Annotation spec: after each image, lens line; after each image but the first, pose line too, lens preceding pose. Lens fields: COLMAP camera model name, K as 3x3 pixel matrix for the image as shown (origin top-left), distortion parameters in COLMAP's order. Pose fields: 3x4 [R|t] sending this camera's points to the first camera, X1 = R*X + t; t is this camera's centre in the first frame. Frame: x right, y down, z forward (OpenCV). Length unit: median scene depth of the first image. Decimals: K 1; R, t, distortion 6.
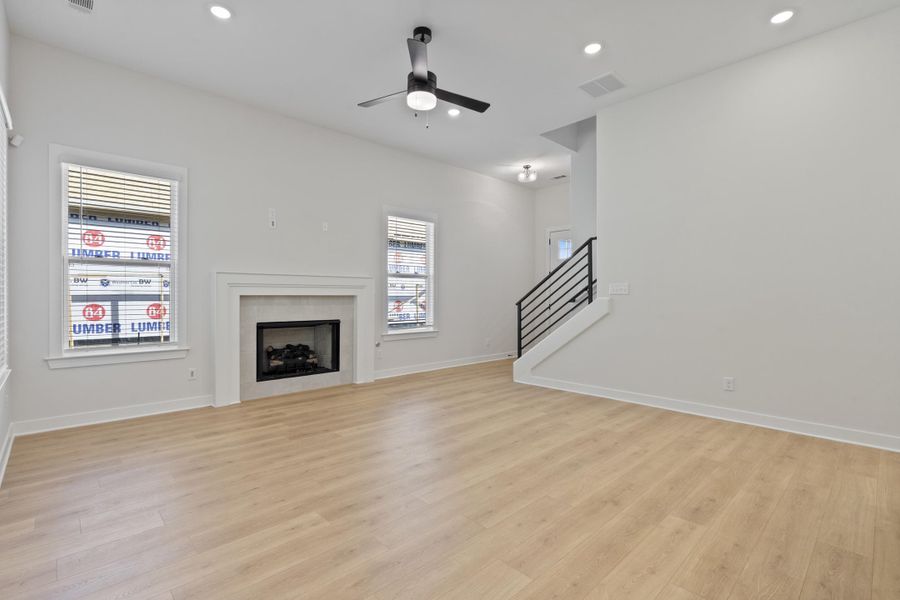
lens RADIAL K [[428.6, 0, 433.9], [0, 428.6, 304.4], [0, 0, 1]] dist [0.000299, -0.000052]
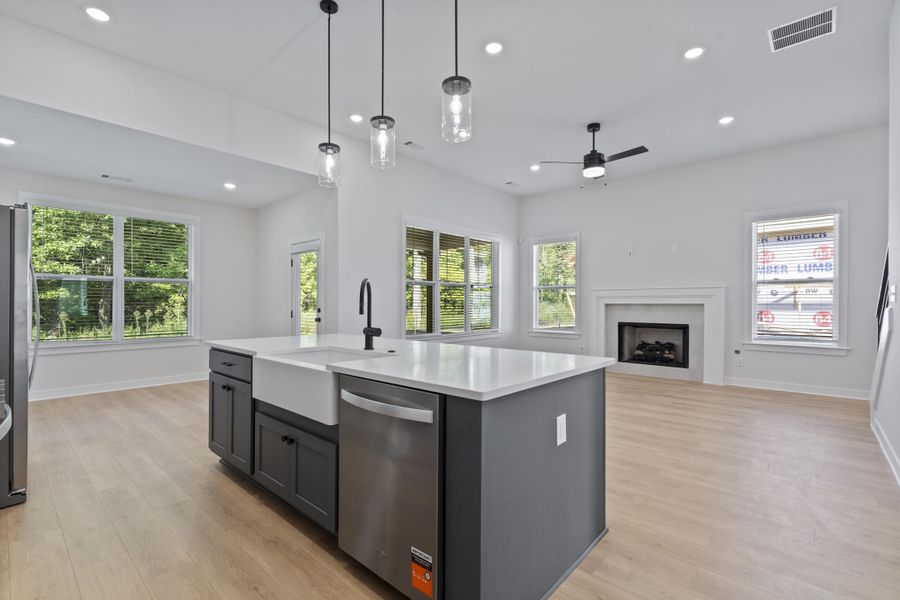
lens RADIAL K [[409.1, 0, 440.5], [0, 409.1, 305.9], [0, 0, 1]] dist [0.000013, 0.000039]
pose [[0.073191, 0.002480, -0.997315, 0.906669], [-0.019858, 0.999802, 0.001029, -0.003122], [0.997120, 0.019729, 0.073226, 0.254641]]
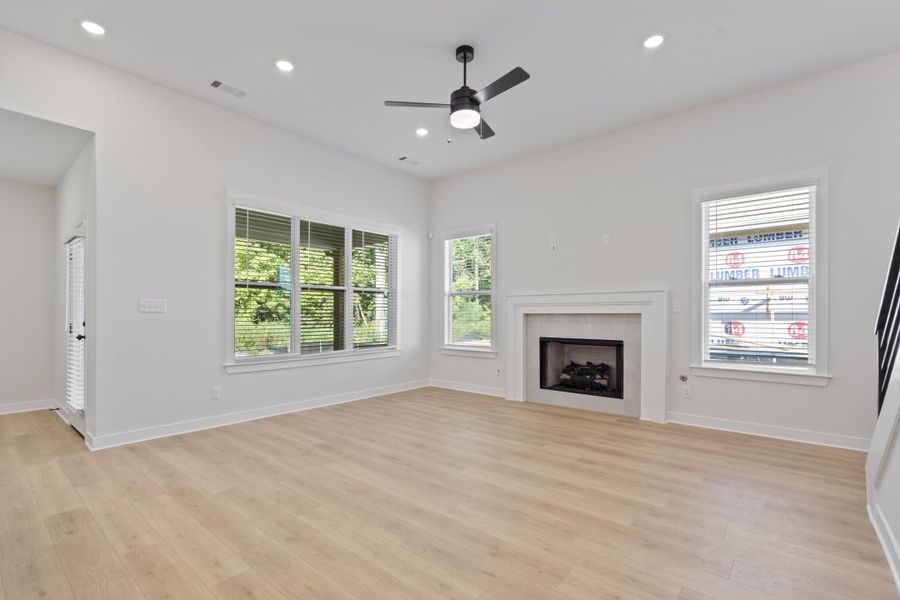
lens RADIAL K [[413.2, 0, 437.6], [0, 413.2, 316.2], [0, 0, 1]] dist [-0.005168, -0.000369]
pose [[0.101707, 0.001848, -0.994813, 0.626212], [-0.017124, 0.999853, 0.000107, -0.009110], [0.994667, 0.017025, 0.101723, 0.569406]]
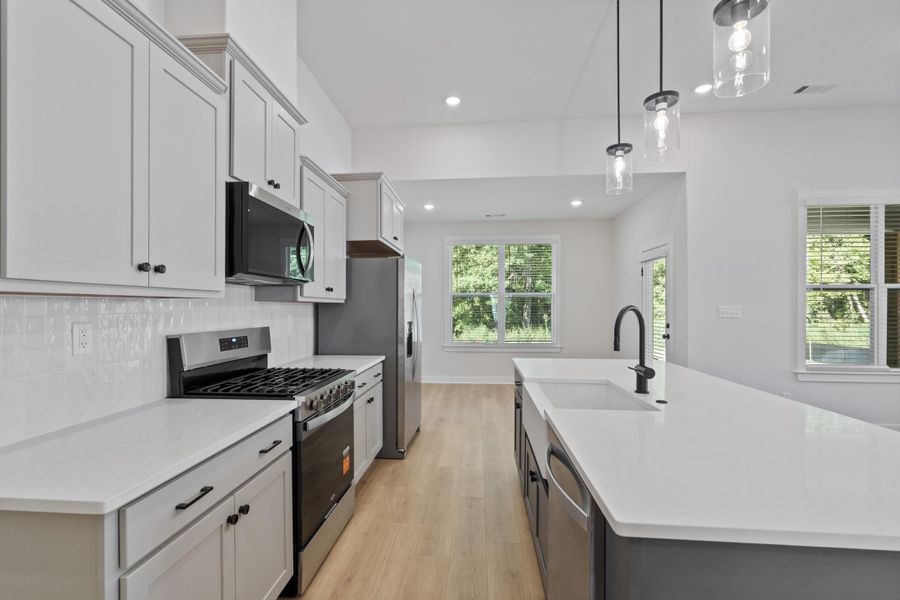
lens RADIAL K [[409.1, 0, 440.5], [0, 409.1, 305.9], [0, 0, 1]] dist [0.000013, 0.000039]
pose [[-0.750212, -0.000737, -0.661197, 0.813059], [-0.012413, 0.999839, 0.012970, -0.034456], [0.661081, 0.017938, -0.750100, 0.370001]]
